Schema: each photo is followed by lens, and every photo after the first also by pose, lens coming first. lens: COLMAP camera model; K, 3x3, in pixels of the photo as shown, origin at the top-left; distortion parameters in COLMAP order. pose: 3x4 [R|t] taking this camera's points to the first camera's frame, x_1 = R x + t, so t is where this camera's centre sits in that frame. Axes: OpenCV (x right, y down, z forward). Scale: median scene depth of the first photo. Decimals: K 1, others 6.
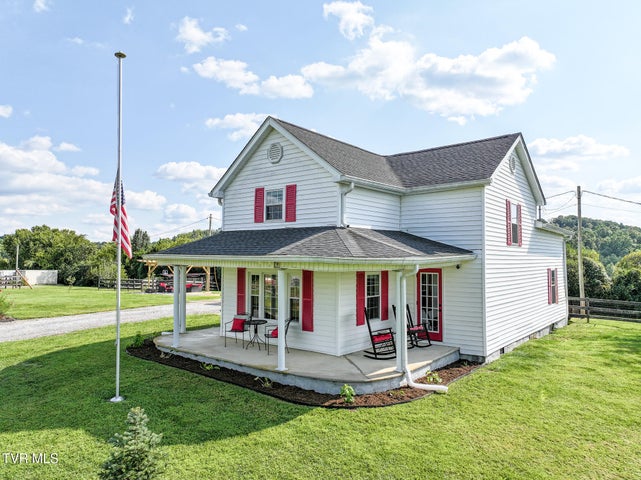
lens RADIAL K [[449.5, 0, 320.1], [0, 449.5, 237.0], [0, 0, 1]] dist [-0.007986, 0.012682]
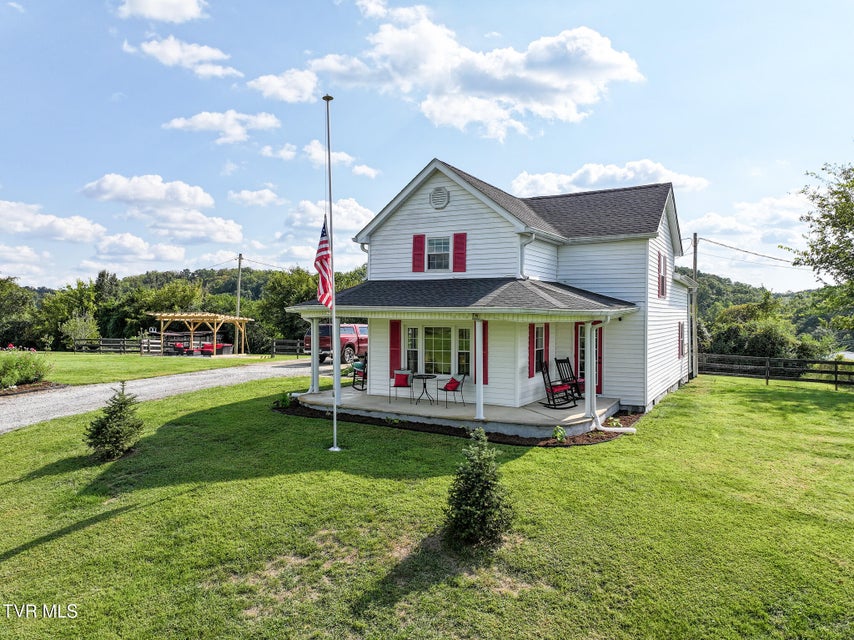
lens RADIAL K [[598.8, 0, 423.4], [0, 598.8, 317.9], [0, 0, 1]] dist [-0.007986, 0.012682]
pose [[0.986278, 0.000248, 0.165096, -0.340248], [-0.009580, 0.998400, 0.055728, -0.006436], [-0.164818, -0.056544, 0.984702, -0.239922]]
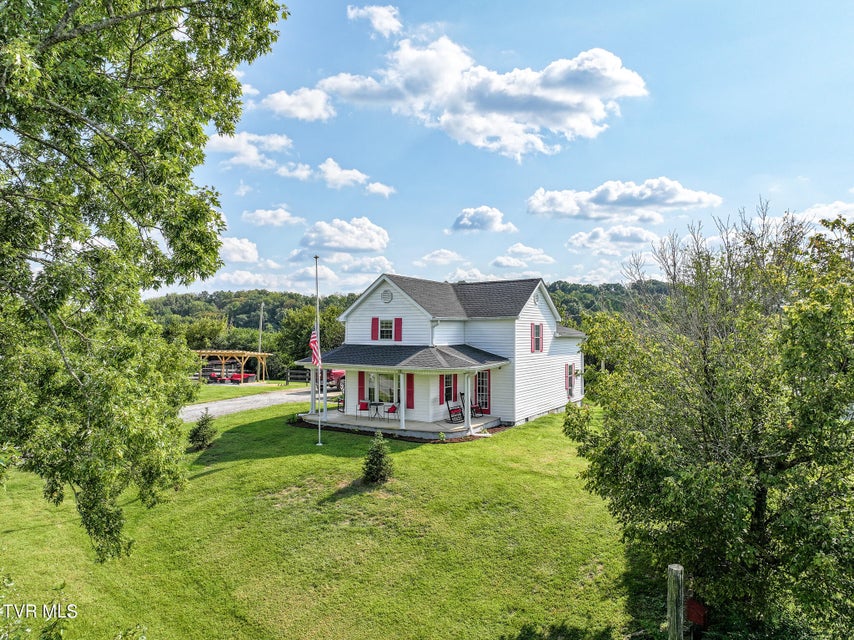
lens RADIAL K [[598.8, 0, 427.1], [0, 598.8, 327.3], [0, 0, 1]] dist [-0.007986, 0.012682]
pose [[0.989115, -0.000469, 0.147141, -0.267372], [-0.005696, 0.999123, 0.041473, -0.166390], [-0.147032, -0.041860, 0.988246, -1.077248]]
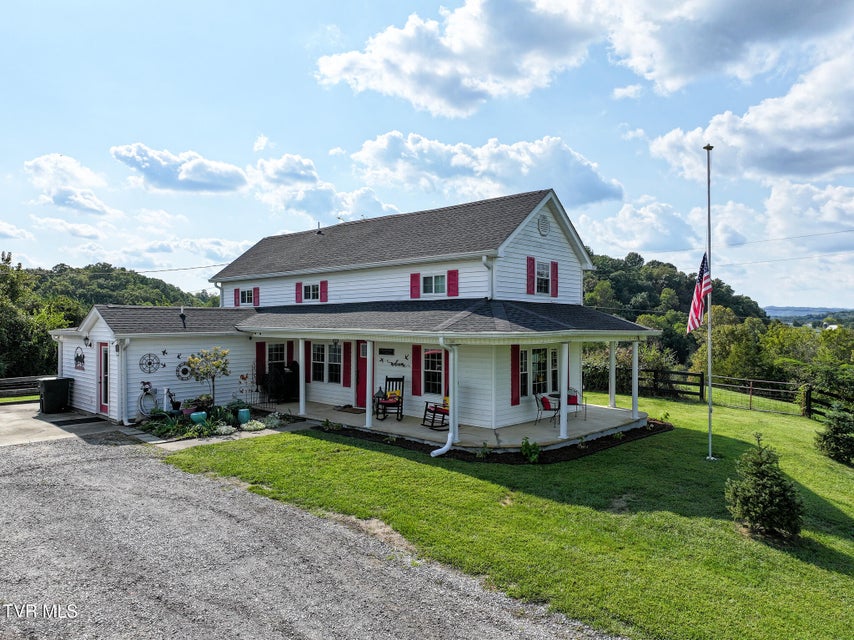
lens RADIAL K [[598.8, 0, 427.2], [0, 598.8, 323.2], [0, 0, 1]] dist [-0.007986, 0.012682]
pose [[0.077068, 0.012956, 0.996942, -1.426943], [-0.038097, 0.999224, -0.010041, 0.049731], [-0.996298, -0.037206, 0.077502, 1.145449]]
